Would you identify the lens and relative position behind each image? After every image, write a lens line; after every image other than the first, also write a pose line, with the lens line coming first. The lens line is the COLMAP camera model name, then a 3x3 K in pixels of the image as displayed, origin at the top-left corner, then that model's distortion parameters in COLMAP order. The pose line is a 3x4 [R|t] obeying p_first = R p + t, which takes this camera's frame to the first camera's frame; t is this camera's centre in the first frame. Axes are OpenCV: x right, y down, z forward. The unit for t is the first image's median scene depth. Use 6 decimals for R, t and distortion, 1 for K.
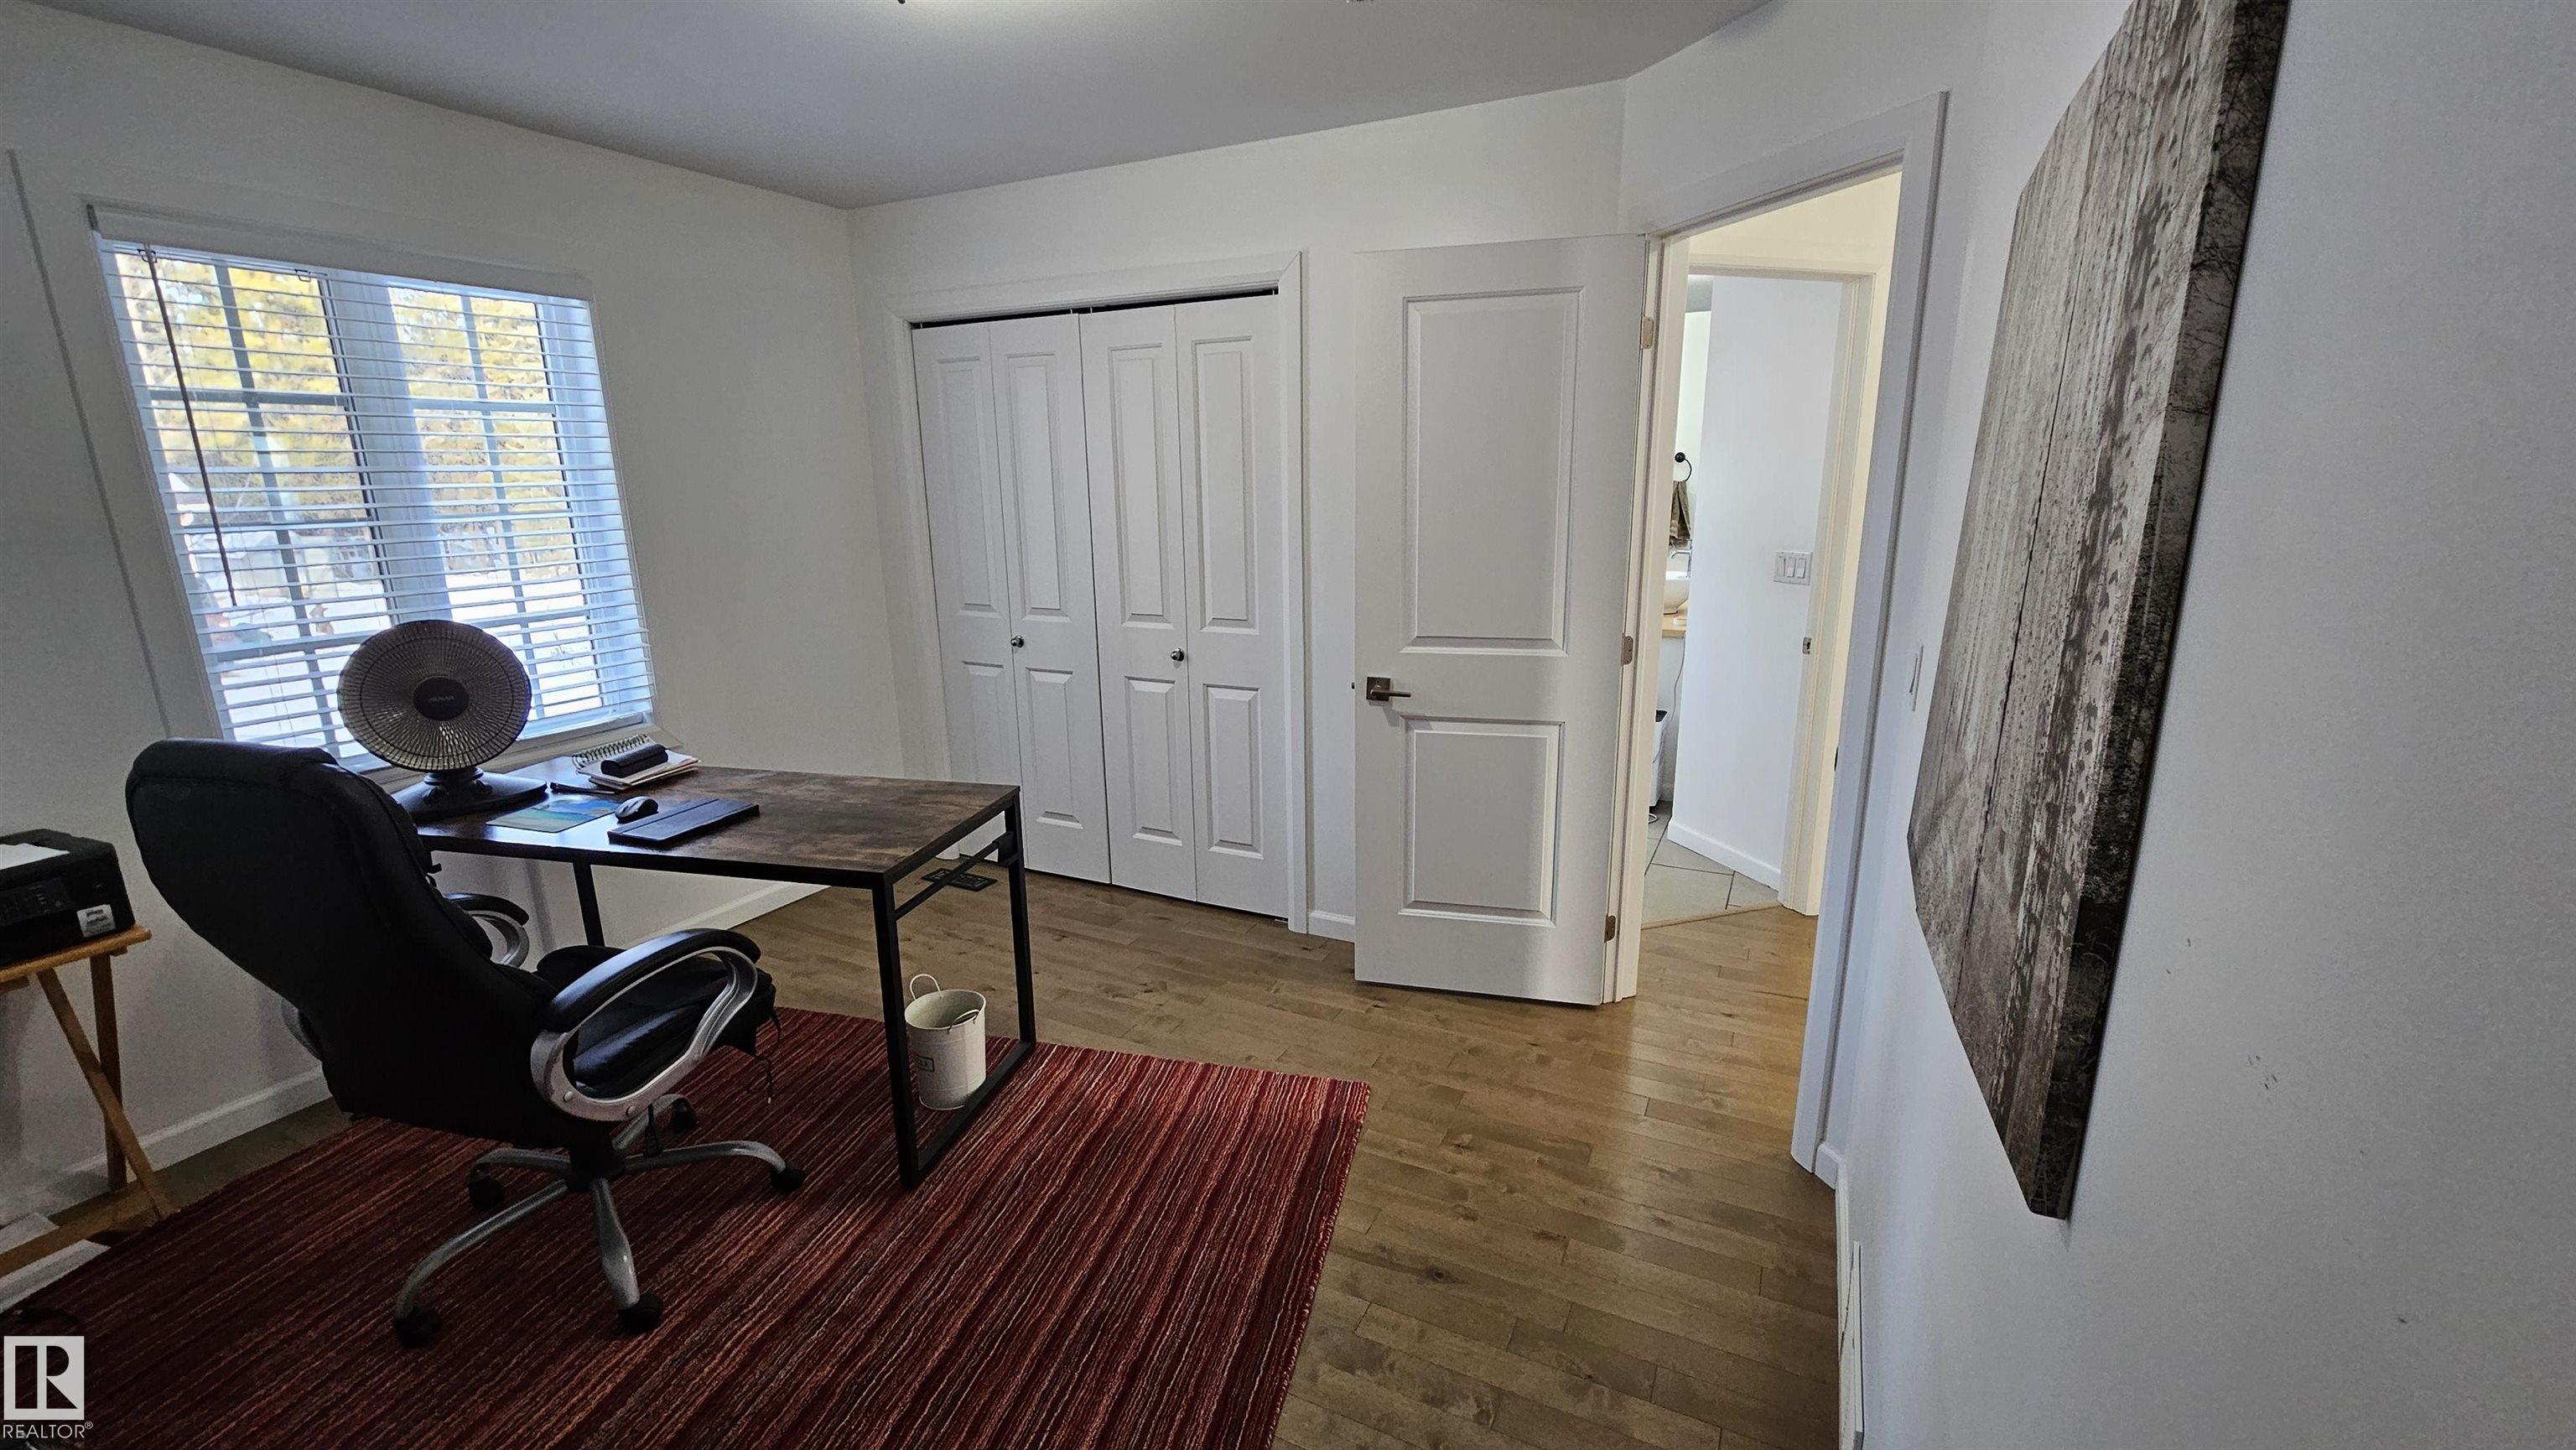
lens RADIAL K [[1053.3, 0, 1288.0], [0, 1053.3, 725.0], [0, 0, 1]] dist [-0.000967, -0.000023]
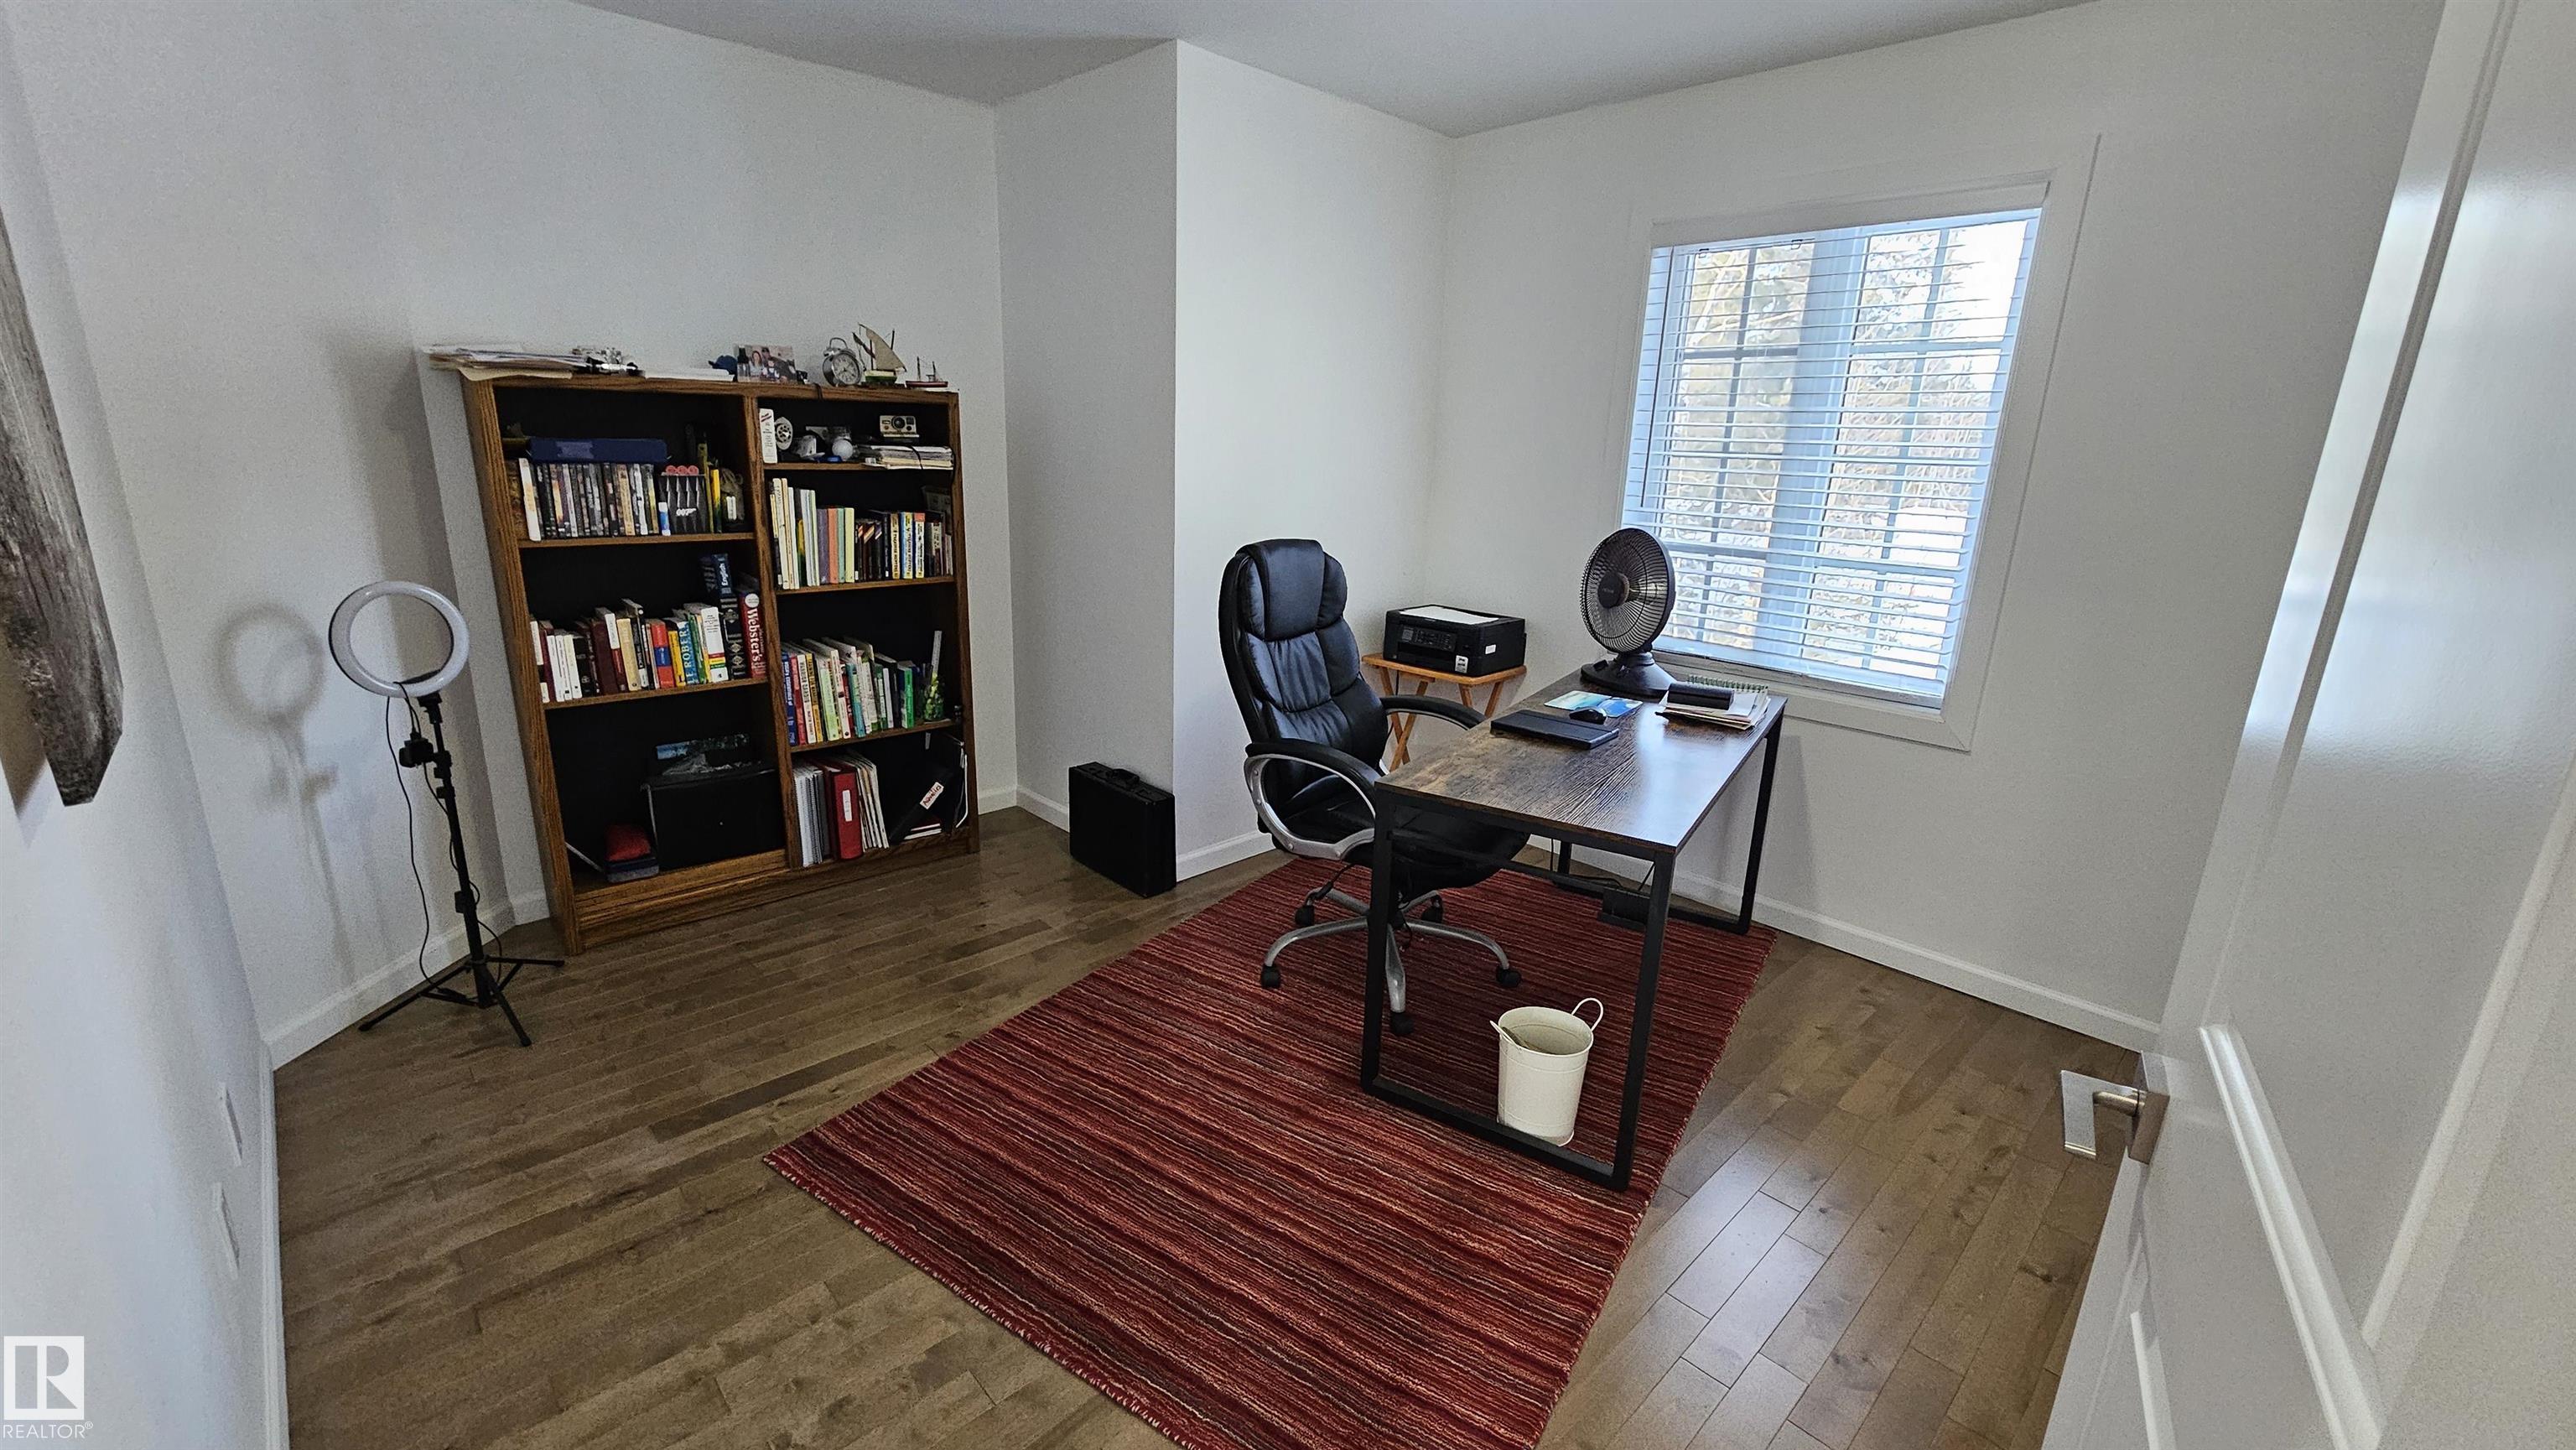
lens RADIAL K [[1053.3, 0, 1288.0], [0, 1053.3, 725.0], [0, 0, 1]] dist [-0.000967, -0.000023]
pose [[-0.333373, 0.250395, -0.908936, 0.546761], [-0.247177, 0.907150, 0.340561, -0.231615], [0.909817, 0.338202, -0.240527, 1.096450]]
